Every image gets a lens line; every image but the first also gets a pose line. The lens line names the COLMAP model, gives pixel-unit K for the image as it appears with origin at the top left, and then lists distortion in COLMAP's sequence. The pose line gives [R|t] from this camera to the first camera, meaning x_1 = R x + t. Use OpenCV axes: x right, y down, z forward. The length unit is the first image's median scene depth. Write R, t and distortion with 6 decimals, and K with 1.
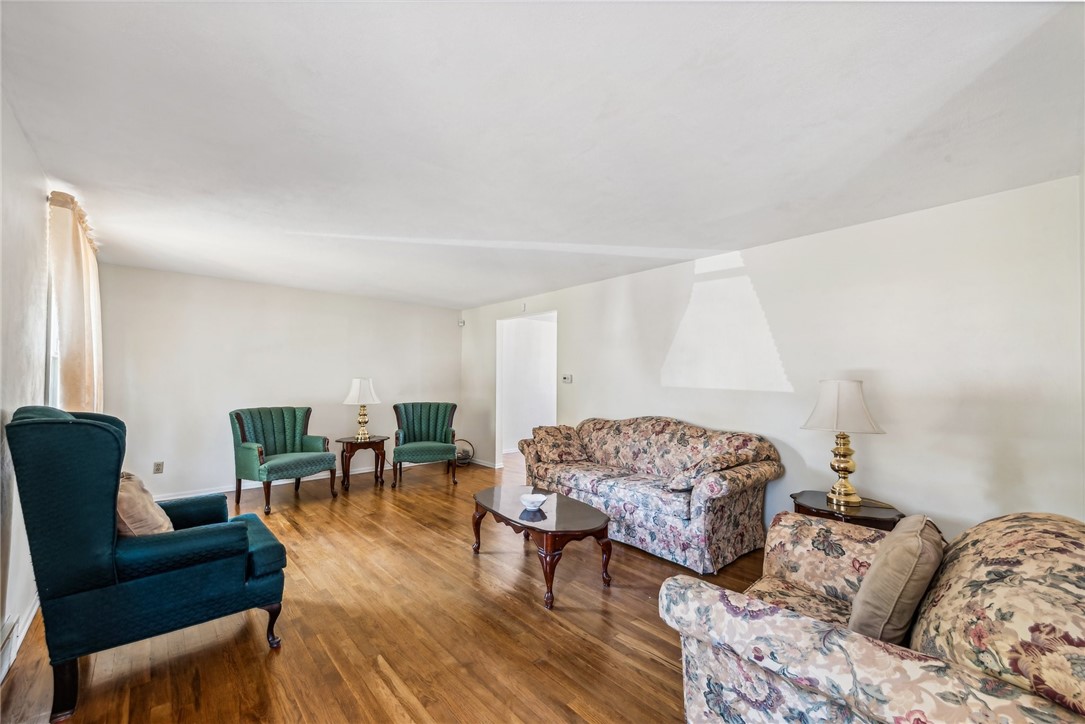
lens RADIAL K [[439.1, 0, 542.7], [0, 439.1, 372.2], [0, 0, 1]] dist [0.002136, 0.000168]
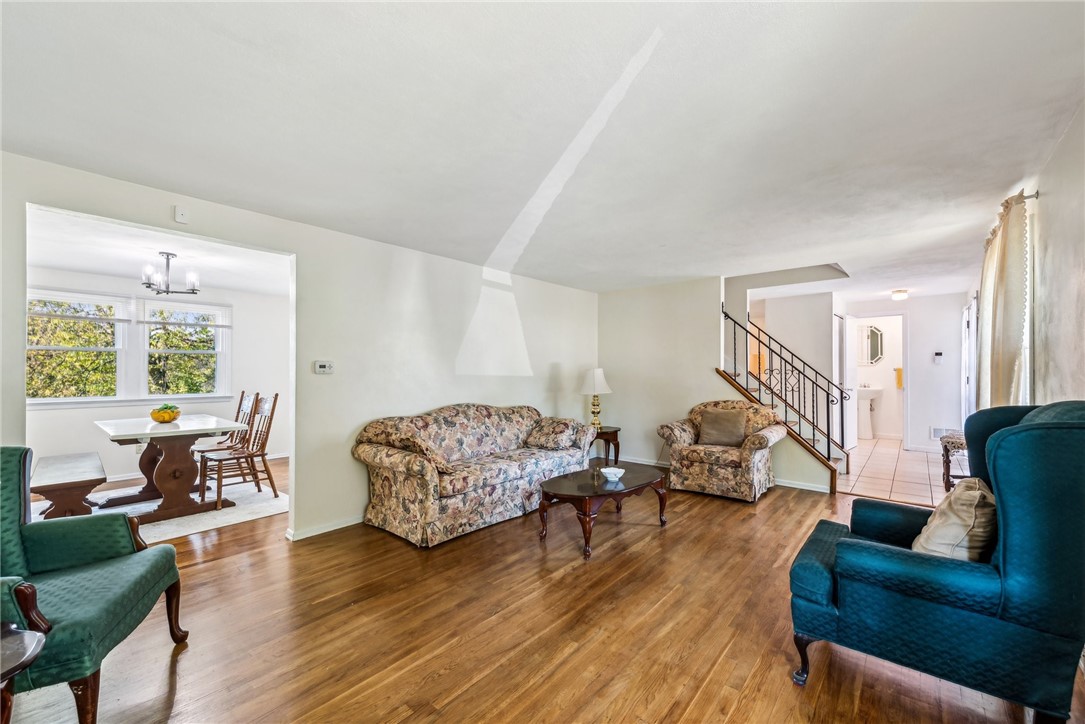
lens RADIAL K [[439.1, 0, 542.7], [0, 439.1, 372.2], [0, 0, 1]] dist [0.002136, 0.000168]
pose [[-0.138616, -0.007706, 0.990316, -0.850388], [-0.010374, 0.999926, 0.006329, 0.018249], [-0.990292, -0.009396, -0.138686, 1.012885]]
